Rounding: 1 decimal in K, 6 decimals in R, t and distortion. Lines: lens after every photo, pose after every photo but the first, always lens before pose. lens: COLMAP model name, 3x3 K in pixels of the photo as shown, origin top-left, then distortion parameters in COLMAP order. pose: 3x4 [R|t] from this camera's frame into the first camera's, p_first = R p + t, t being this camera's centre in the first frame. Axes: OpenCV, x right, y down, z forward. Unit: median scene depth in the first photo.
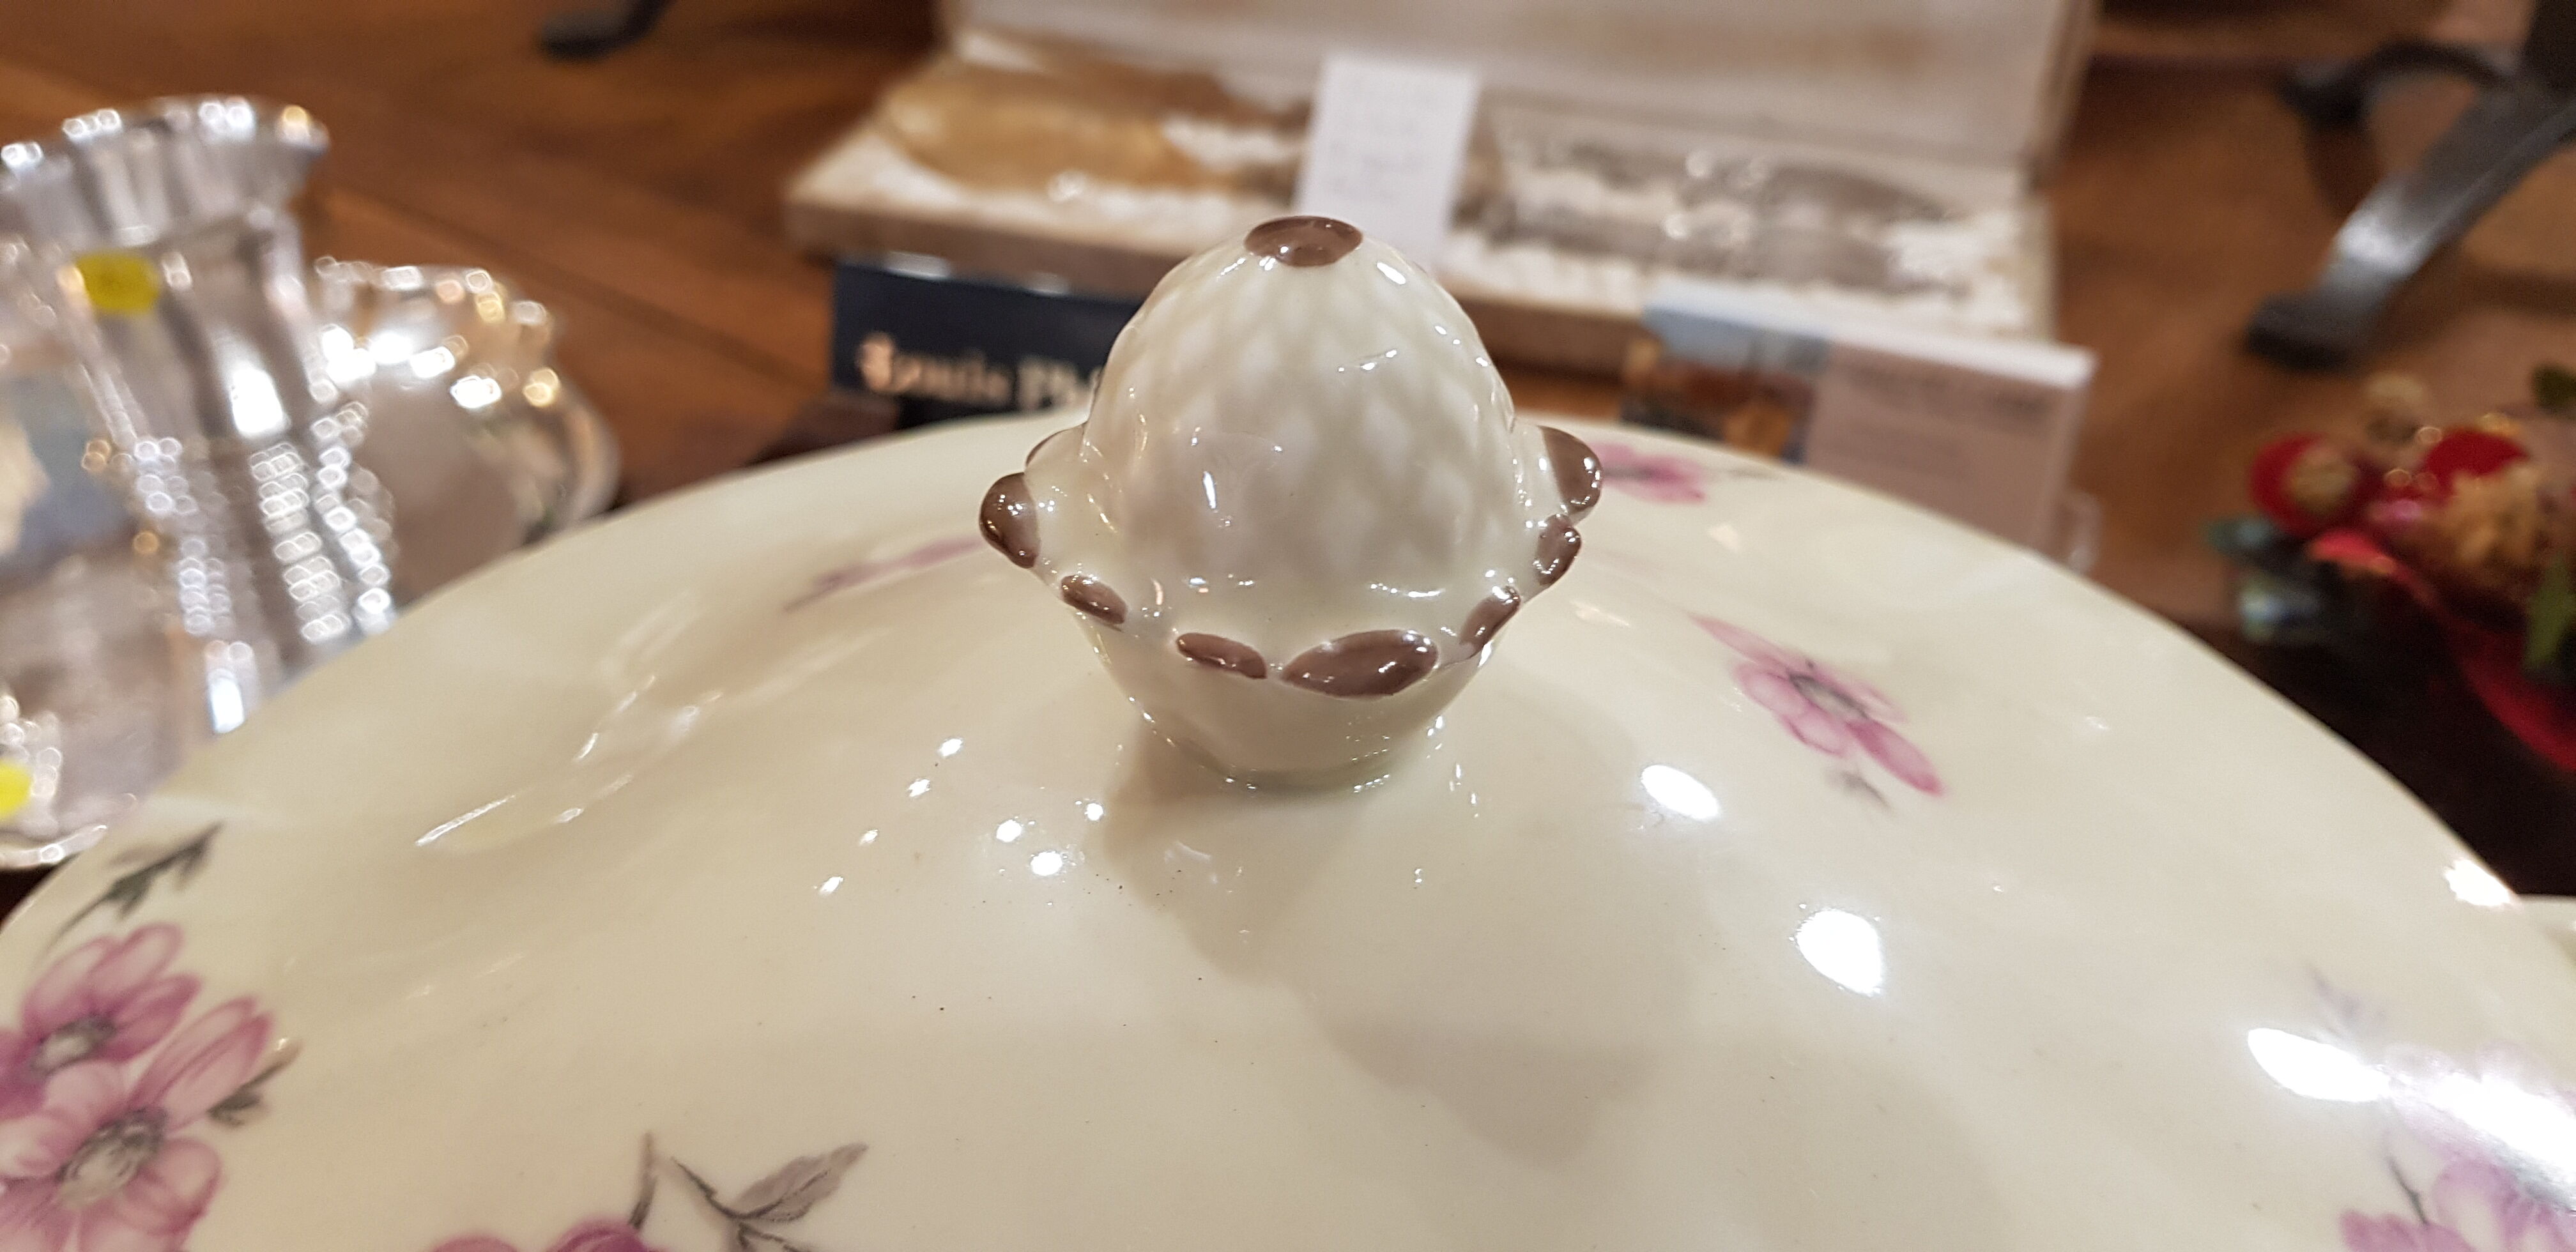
lens RADIAL K [[2058.8, 0, 1290.9], [0, 2058.8, 593.1], [0, 0, 1]] dist [0.121309, -0.230371]
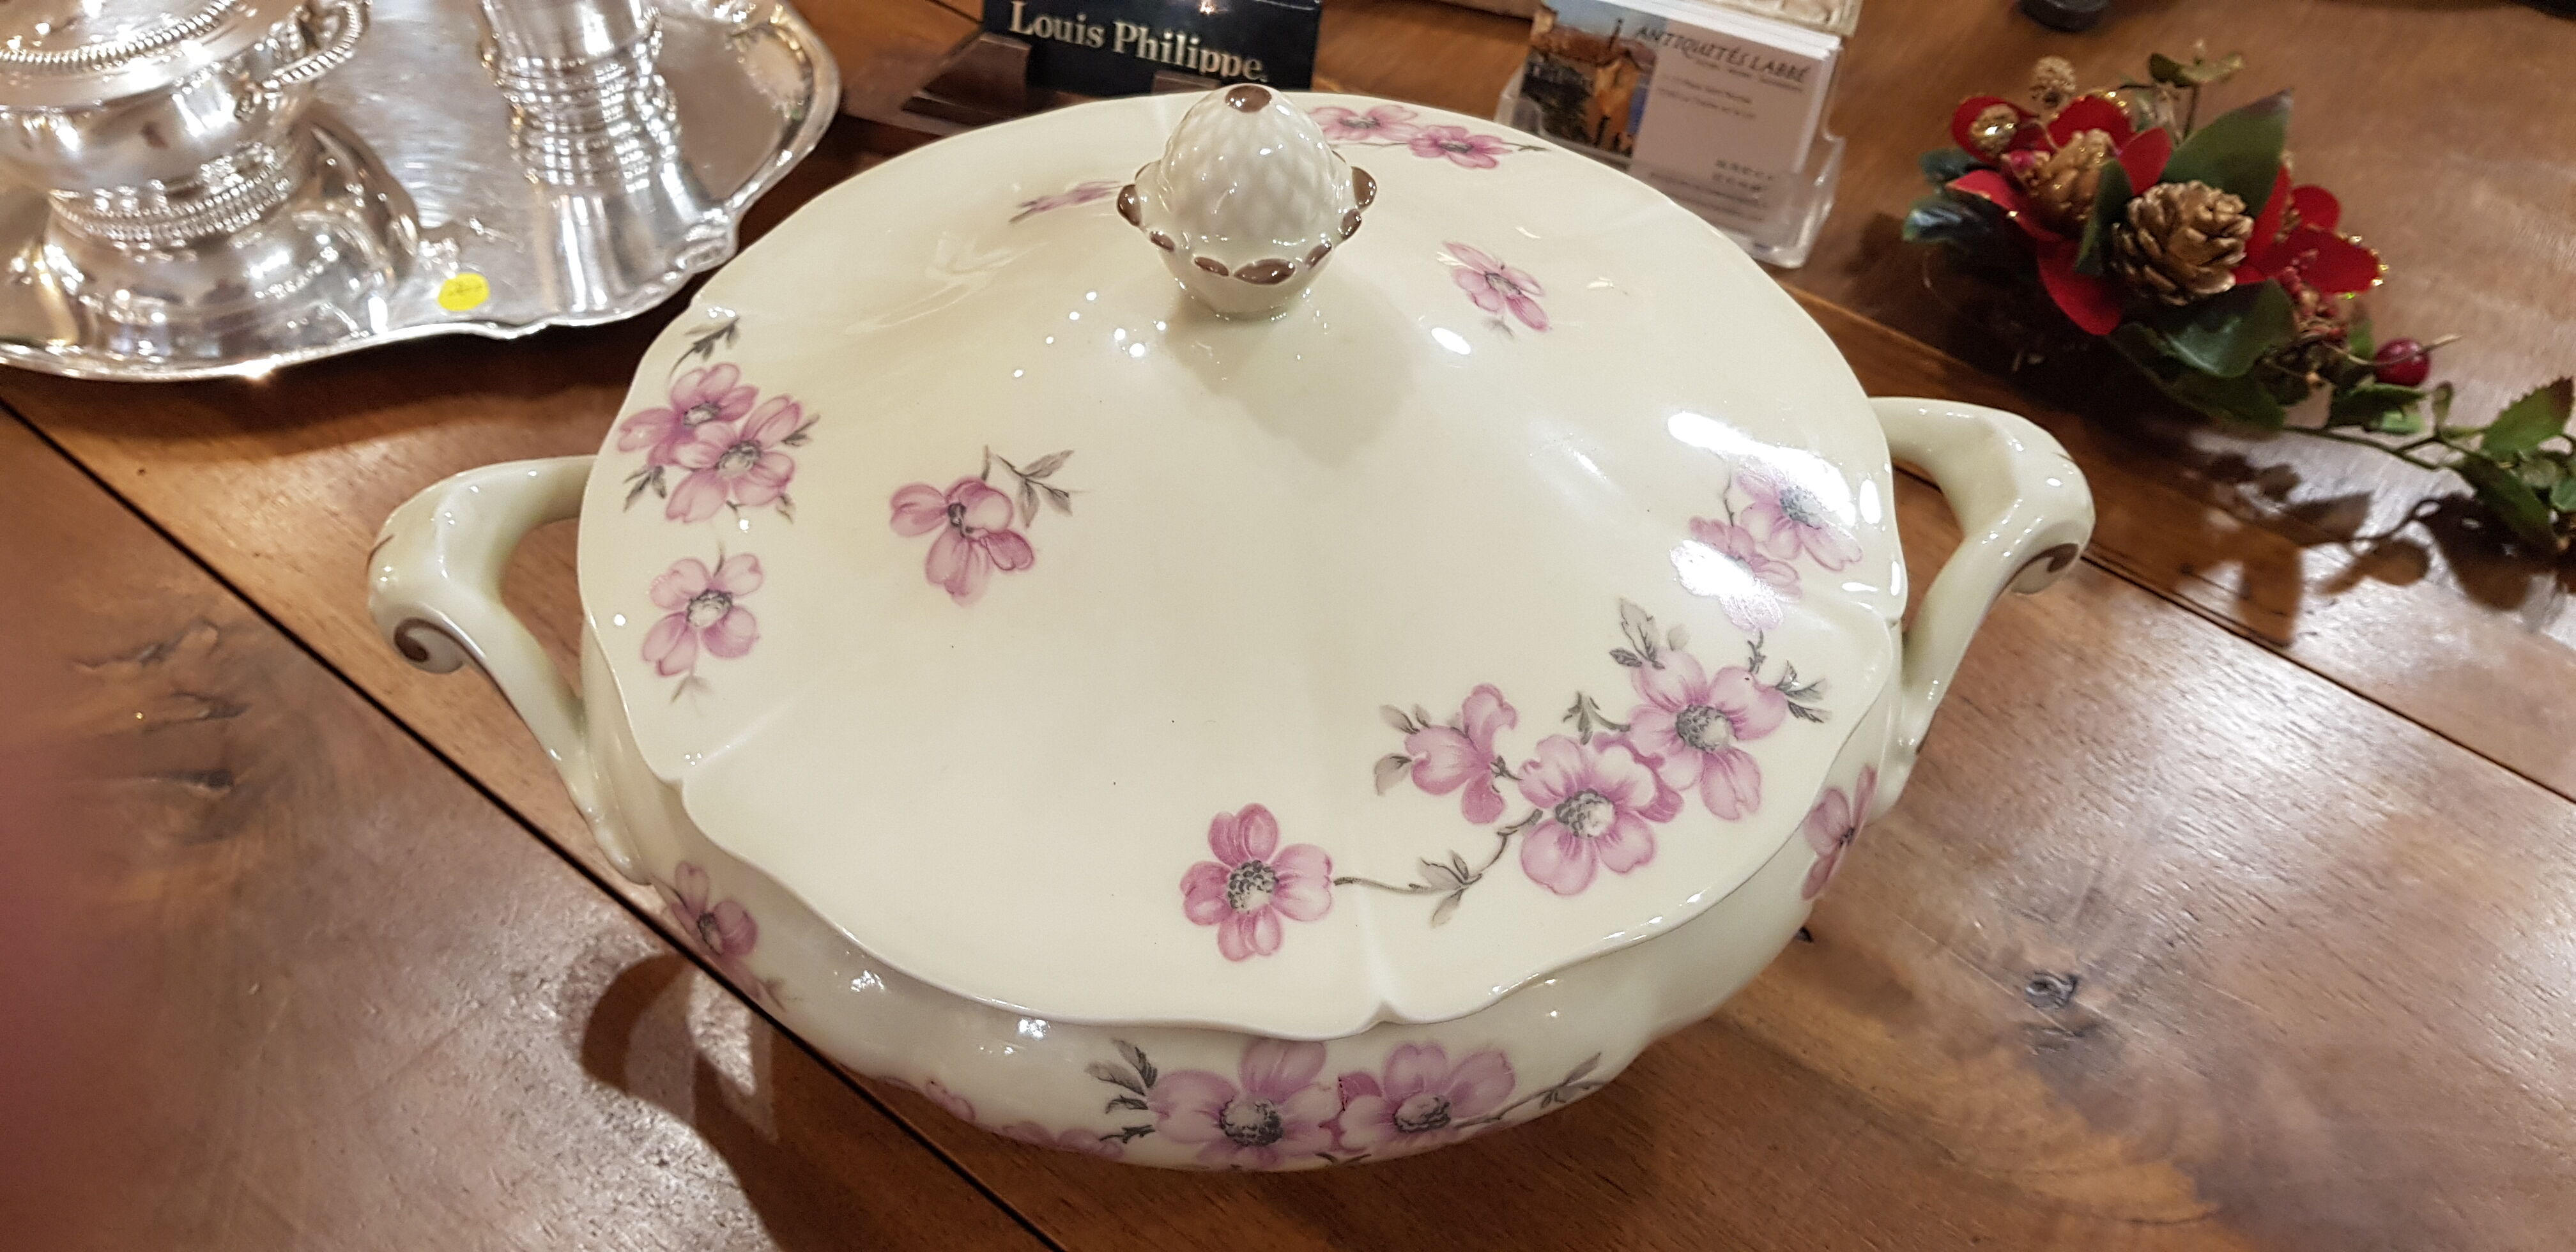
lens RADIAL K [[2080.6, 0, 1288.0], [0, 2080.6, 626.0], [0, 0, 1]] dist [0.069879, -0.147930]
pose [[0.998960, 0.037550, -0.025845, 0.110710], [-0.030374, 0.971073, 0.236845, -0.115961], [0.033991, -0.235814, 0.971204, -1.241172]]
